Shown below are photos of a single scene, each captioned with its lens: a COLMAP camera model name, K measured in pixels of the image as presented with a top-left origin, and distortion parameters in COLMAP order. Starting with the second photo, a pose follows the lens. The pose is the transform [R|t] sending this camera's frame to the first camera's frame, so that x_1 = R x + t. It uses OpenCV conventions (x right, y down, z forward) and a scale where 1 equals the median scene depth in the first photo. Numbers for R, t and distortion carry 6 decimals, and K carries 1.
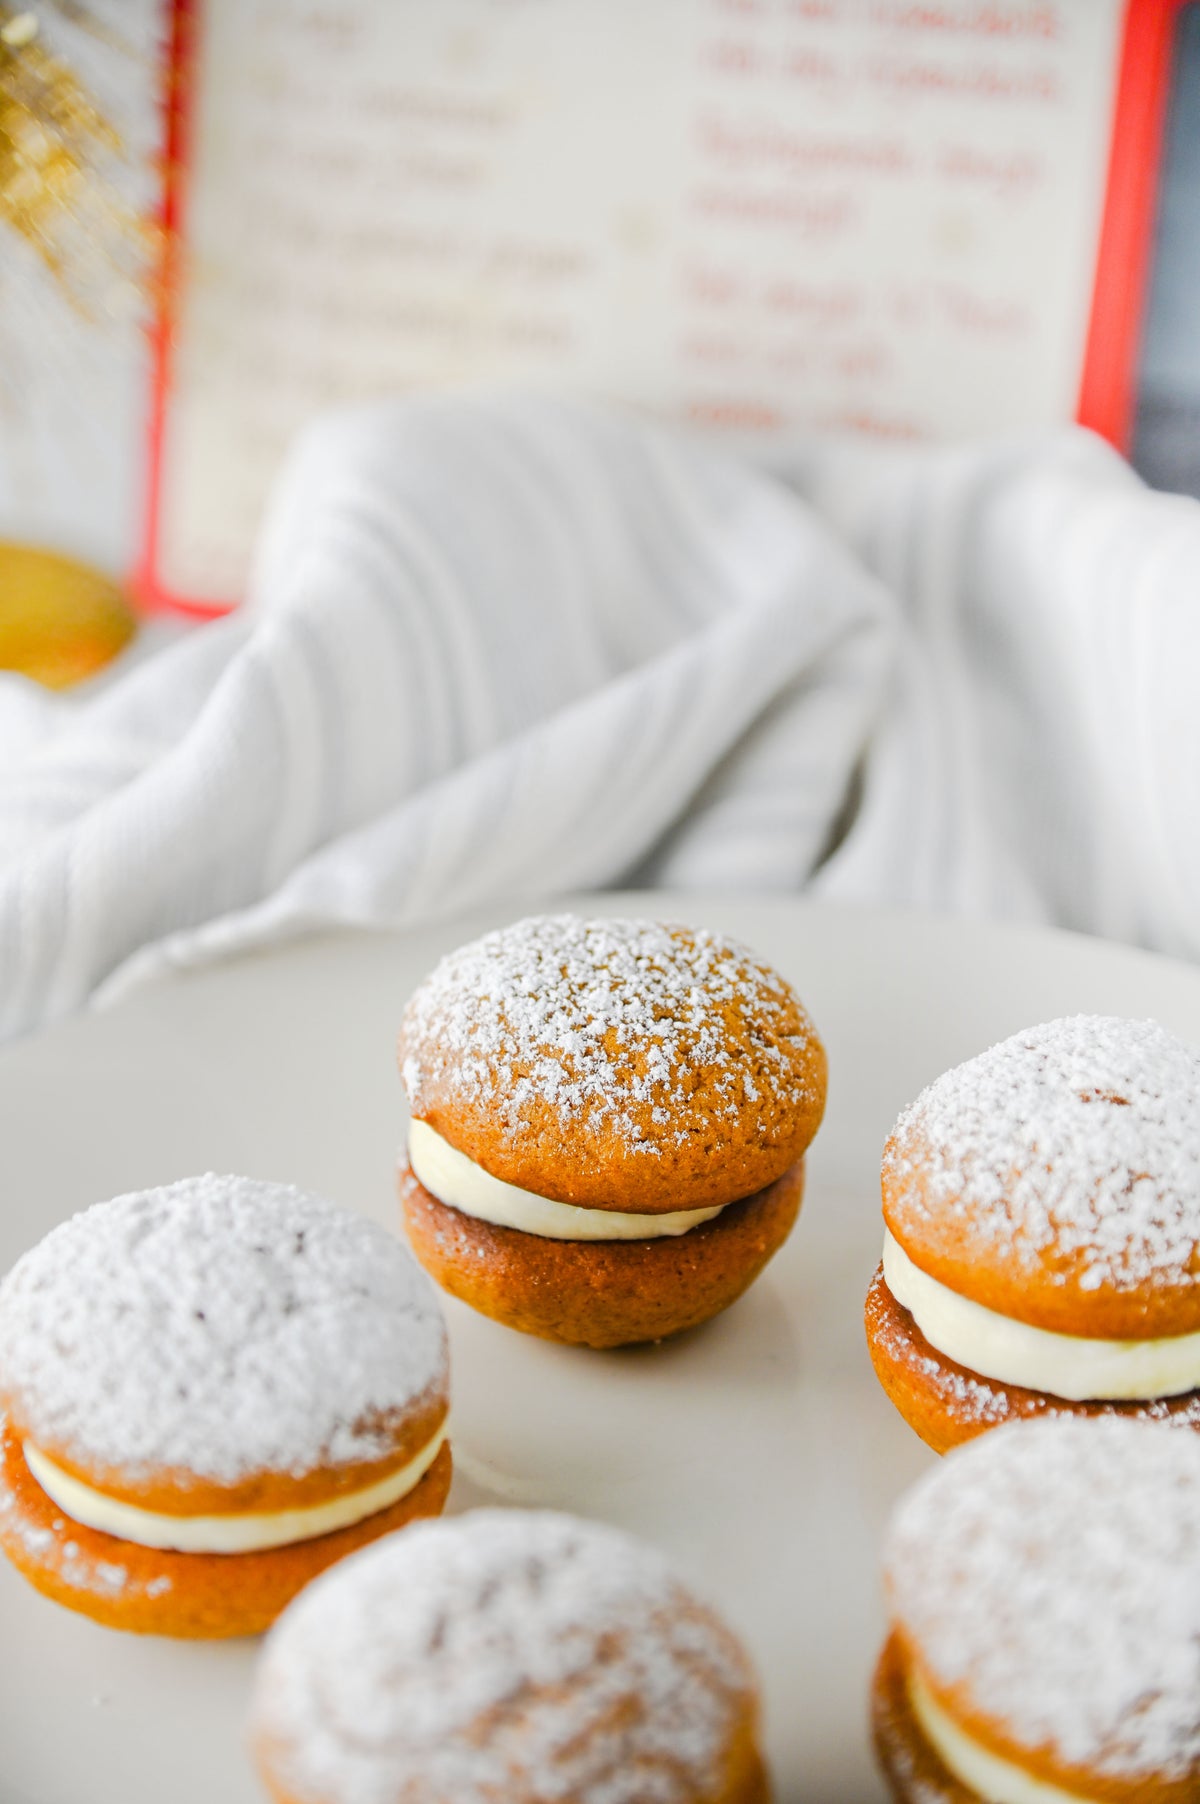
lens RADIAL K [[3907.6, 0, 595.8], [0, 3907.6, 895.2], [0, 0, 1]] dist [0.324650, 0.000000]
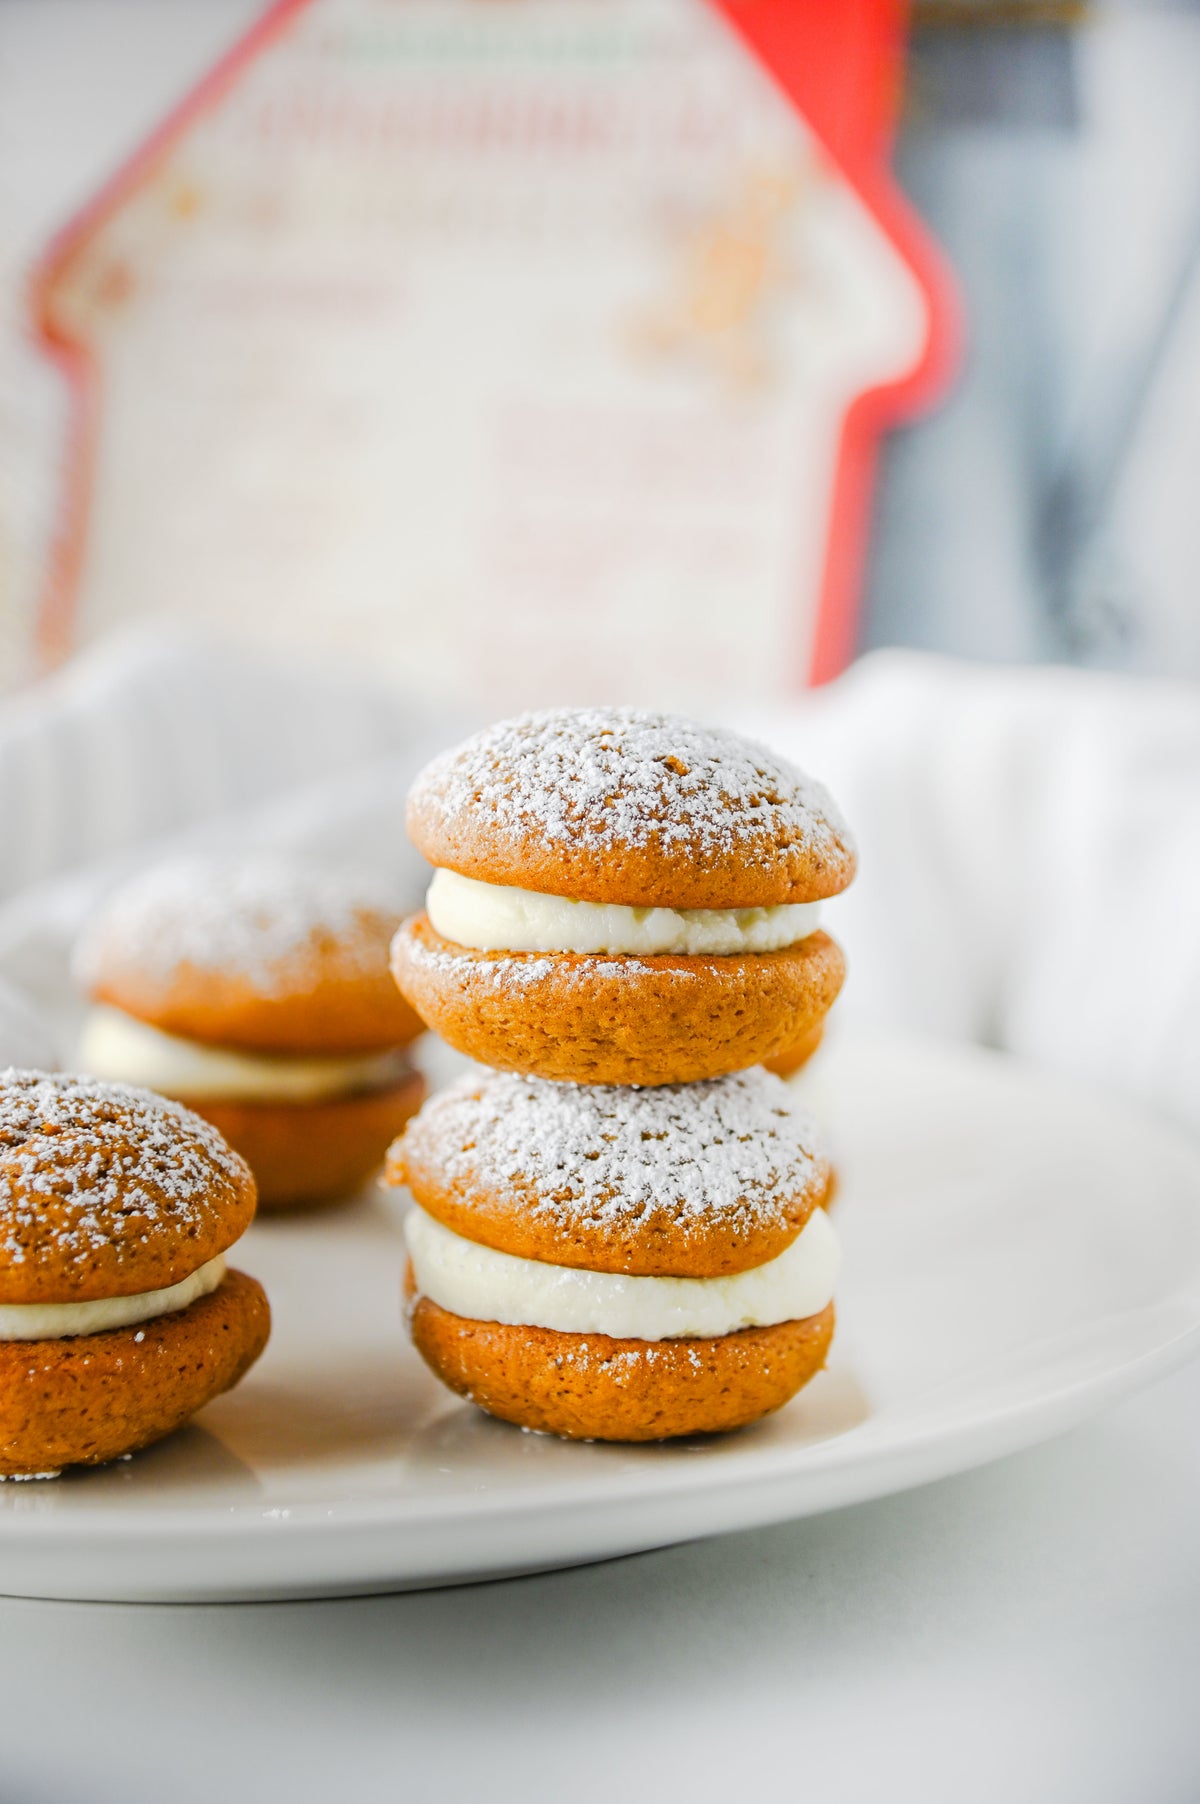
lens RADIAL K [[3624.8, 0, 600.8], [0, 3624.8, 913.9], [0, 0, 1]] dist [0.268993, 0.000000]
pose [[0.998588, 0.034258, -0.040612, 0.156916], [-0.045856, 0.941771, -0.333112, 0.407122], [0.026835, 0.334504, 0.942012, -0.012015]]
